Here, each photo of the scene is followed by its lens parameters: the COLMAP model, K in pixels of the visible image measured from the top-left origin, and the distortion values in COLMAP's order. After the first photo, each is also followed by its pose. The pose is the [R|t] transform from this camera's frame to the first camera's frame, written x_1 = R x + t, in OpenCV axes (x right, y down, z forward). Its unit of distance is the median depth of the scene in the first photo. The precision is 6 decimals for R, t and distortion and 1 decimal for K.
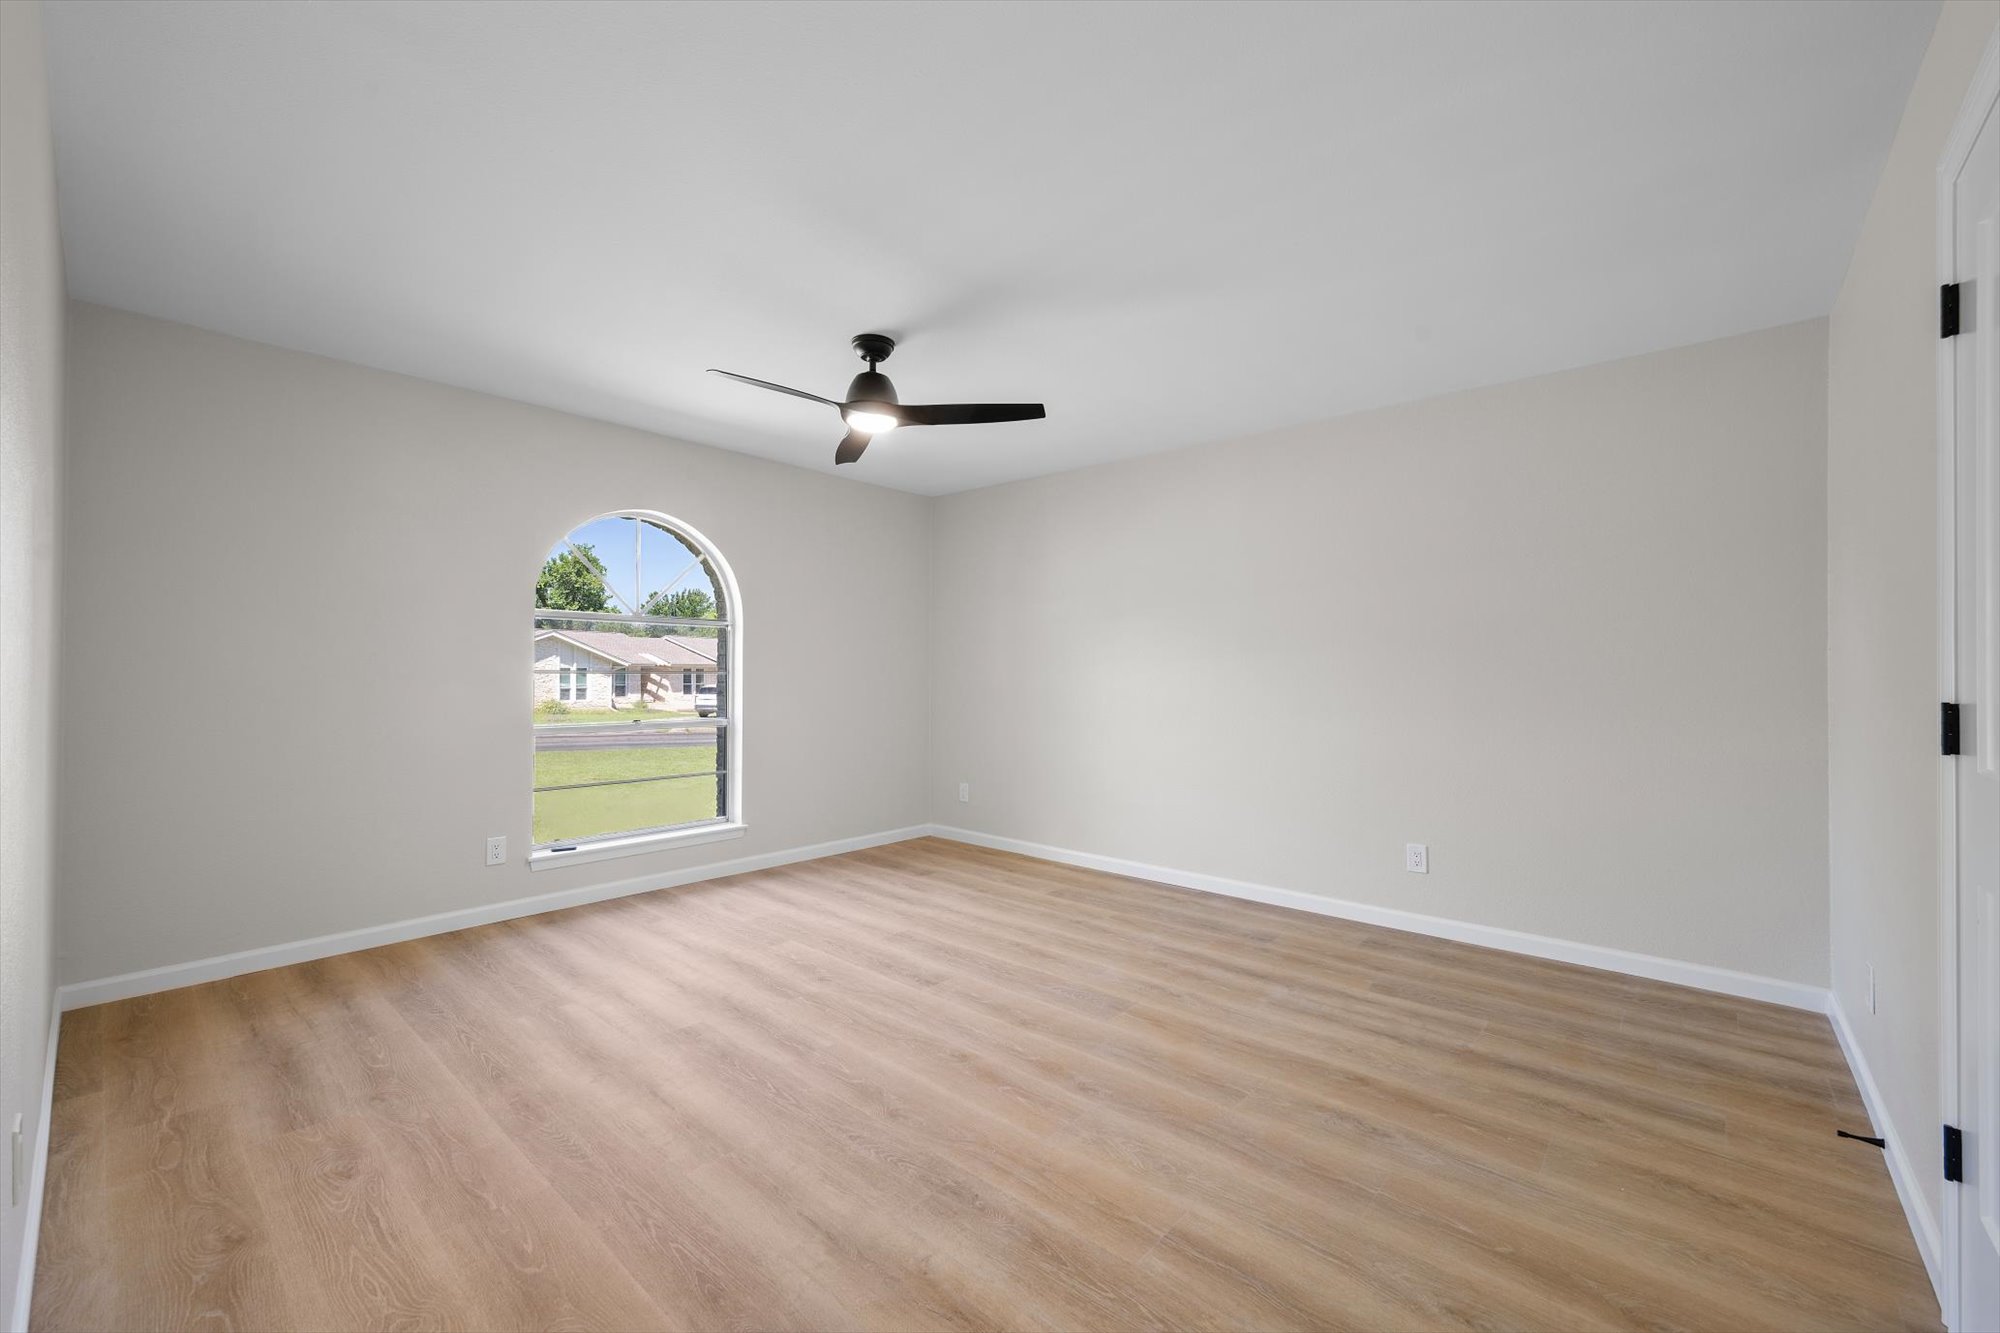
lens RADIAL K [[803.8, 0, 984.5], [0, 803.8, 667.1], [0, 0, 1]] dist [0.001230, -0.000185]
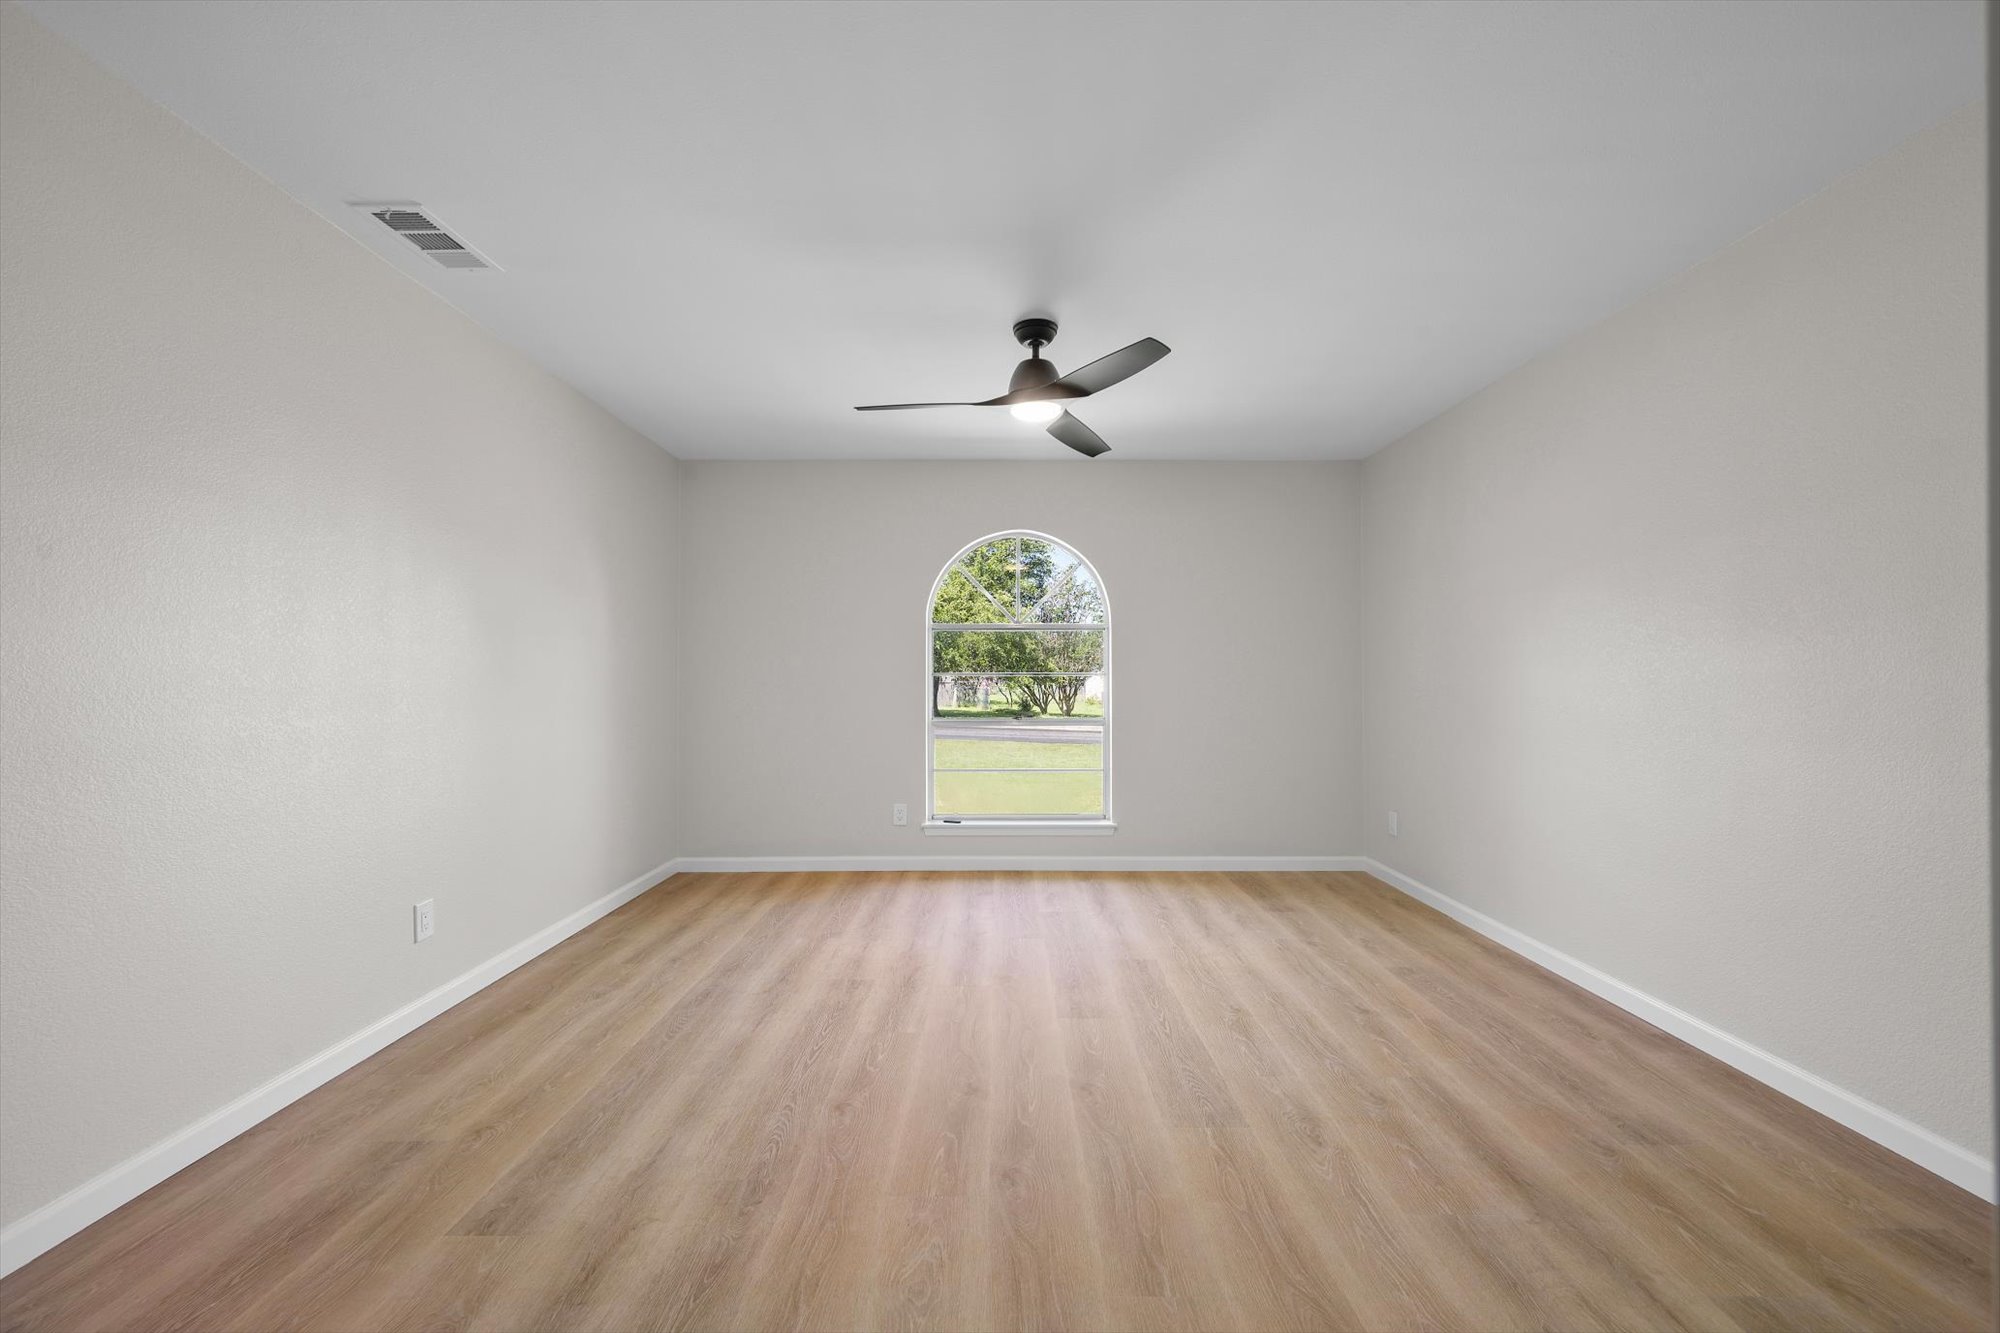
lens RADIAL K [[803.8, 0, 1008.3], [0, 803.8, 658.1], [0, 0, 1]] dist [0.001230, -0.000185]
pose [[0.667332, -0.023923, -0.744376, 0.550208], [0.009275, 0.999673, -0.023813, 0.017750], [0.744703, 0.008987, 0.667336, 0.340240]]
